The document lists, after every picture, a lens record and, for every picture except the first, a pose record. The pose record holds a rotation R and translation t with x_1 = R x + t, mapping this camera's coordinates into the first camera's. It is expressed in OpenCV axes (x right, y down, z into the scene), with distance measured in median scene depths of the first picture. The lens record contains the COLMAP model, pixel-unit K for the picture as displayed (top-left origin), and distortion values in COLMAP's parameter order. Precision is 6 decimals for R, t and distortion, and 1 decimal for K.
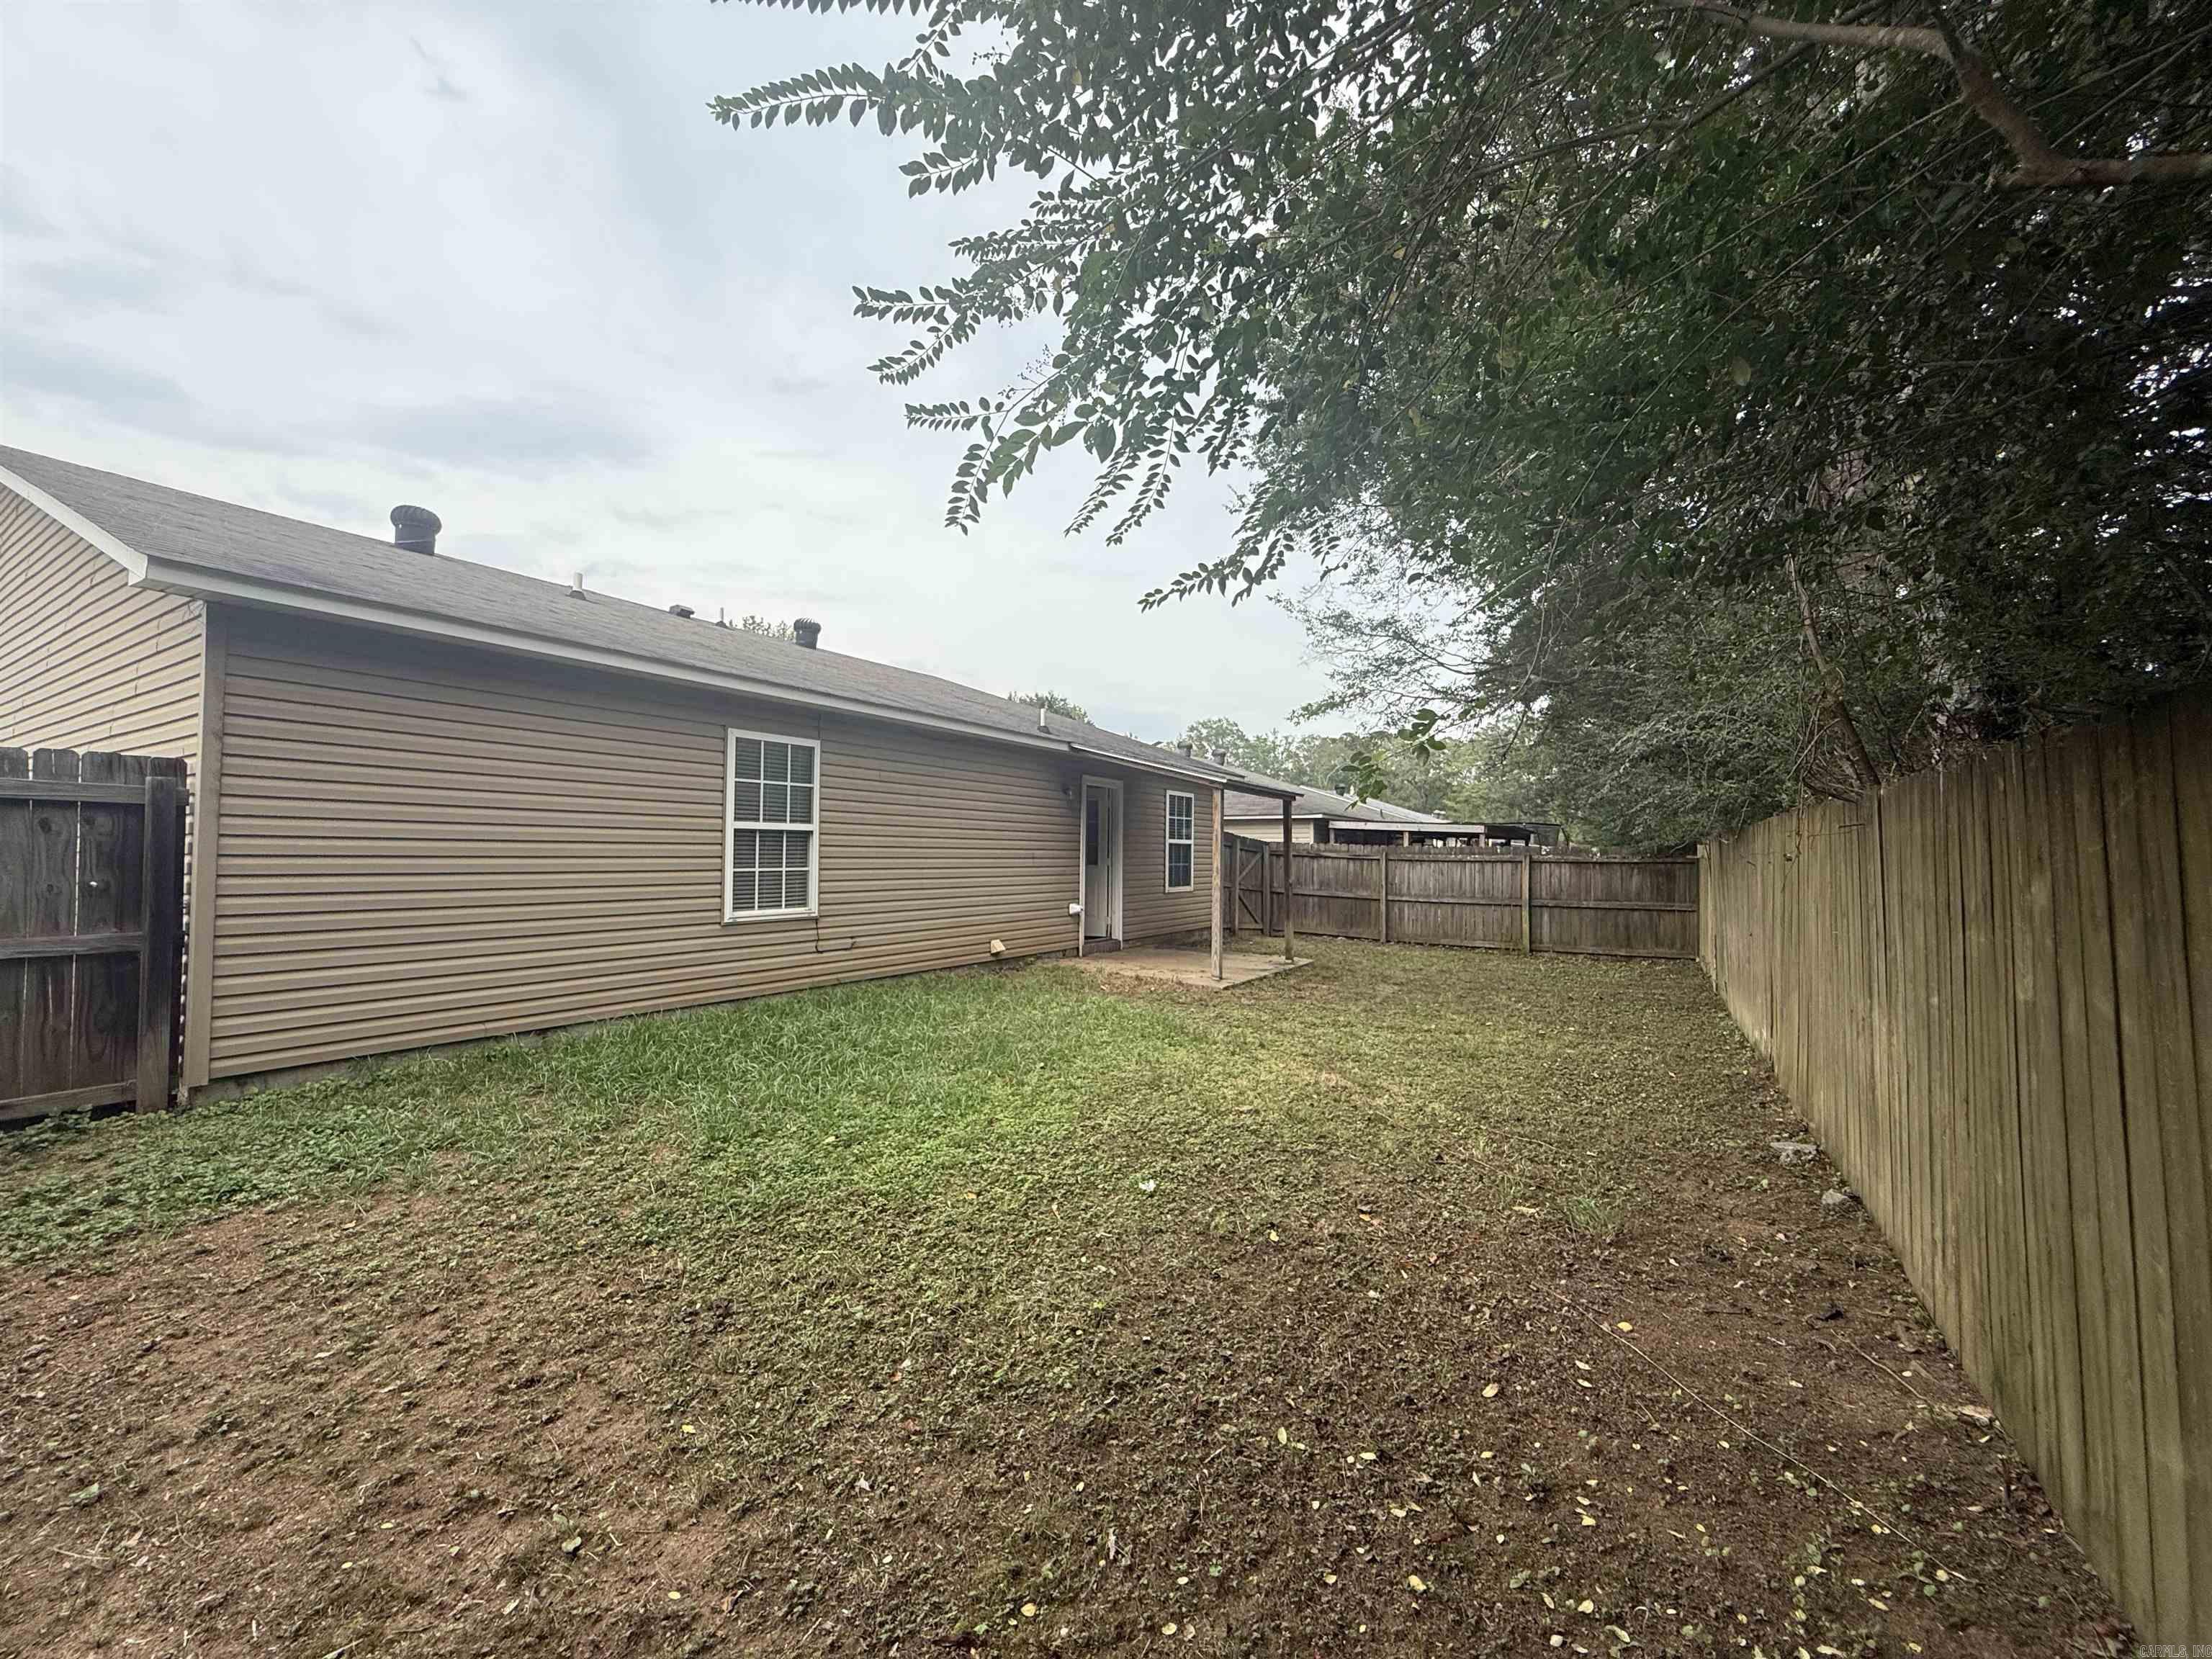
lens RADIAL K [[883.5, 0, 1101.8], [0, 883.5, 828.3], [0, 0, 1]] dist [-0.000404, -0.000106]
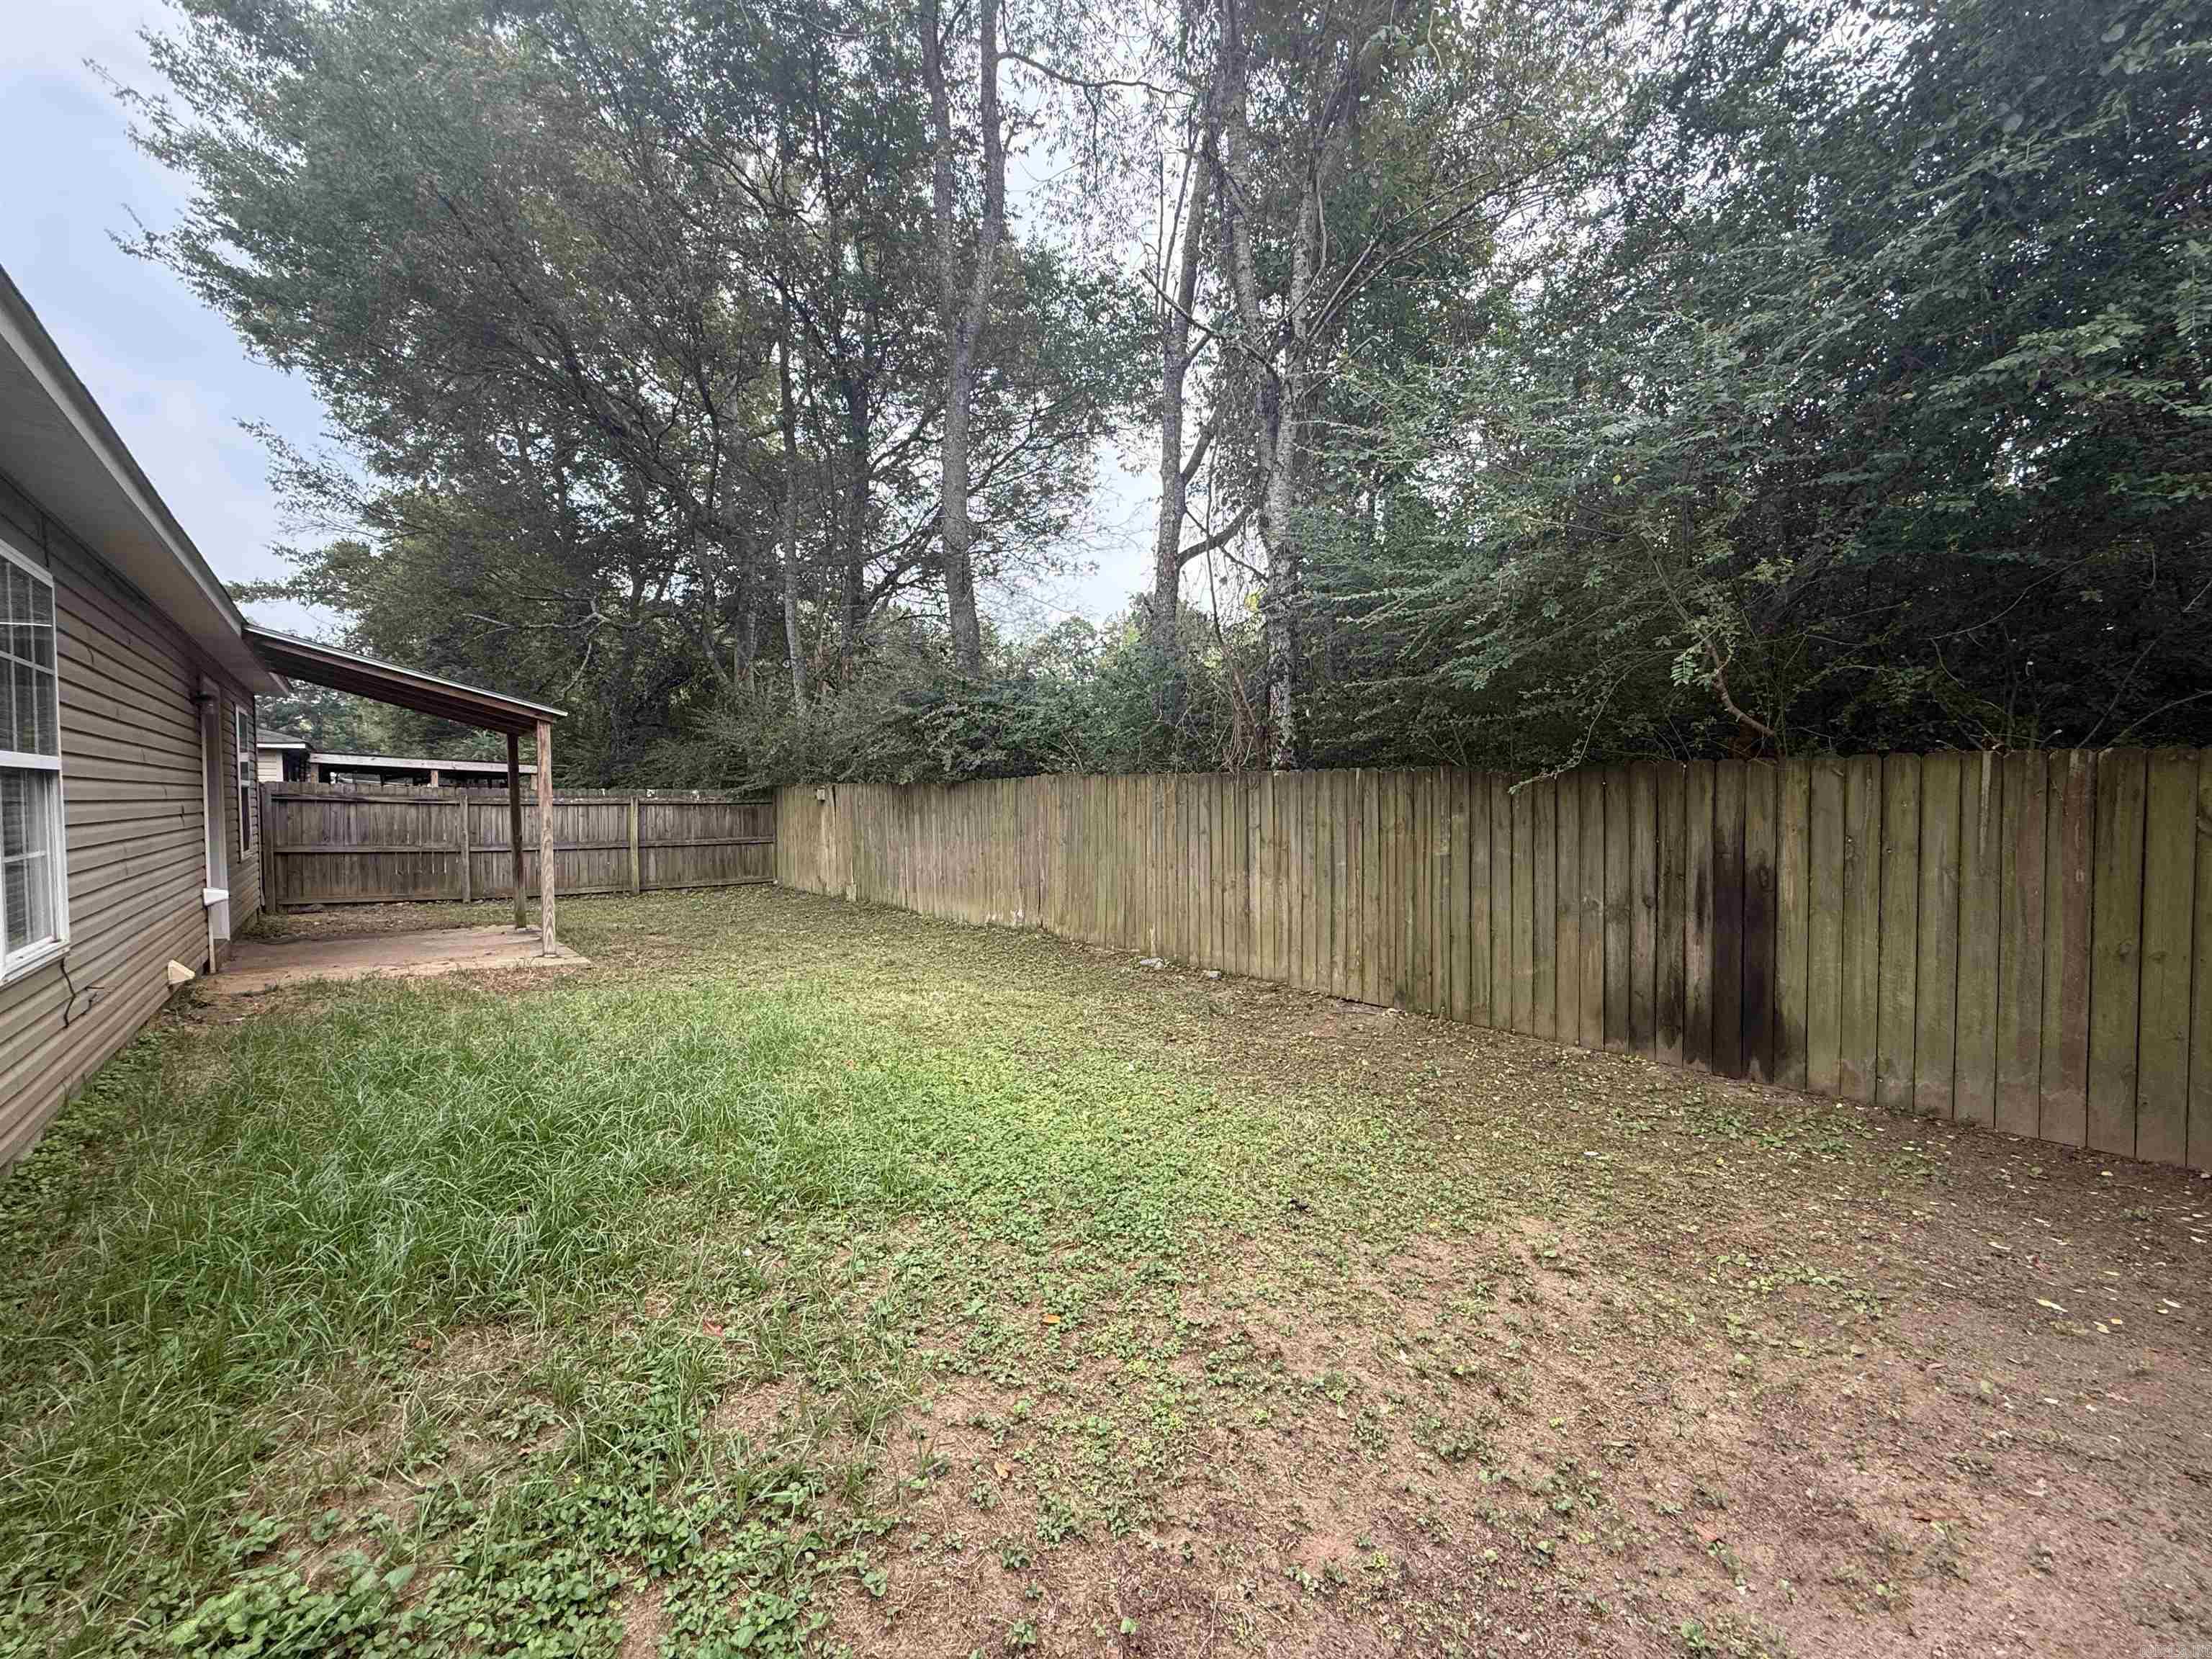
lens RADIAL K [[883.5, 0, 1103.8], [0, 883.5, 820.9], [0, 0, 1]] dist [-0.000404, -0.000106]
pose [[0.313874, -0.035044, 0.948818, -0.316674], [-0.026082, 0.998623, 0.045512, -0.003416], [-0.949106, -0.039032, 0.312528, 0.175396]]
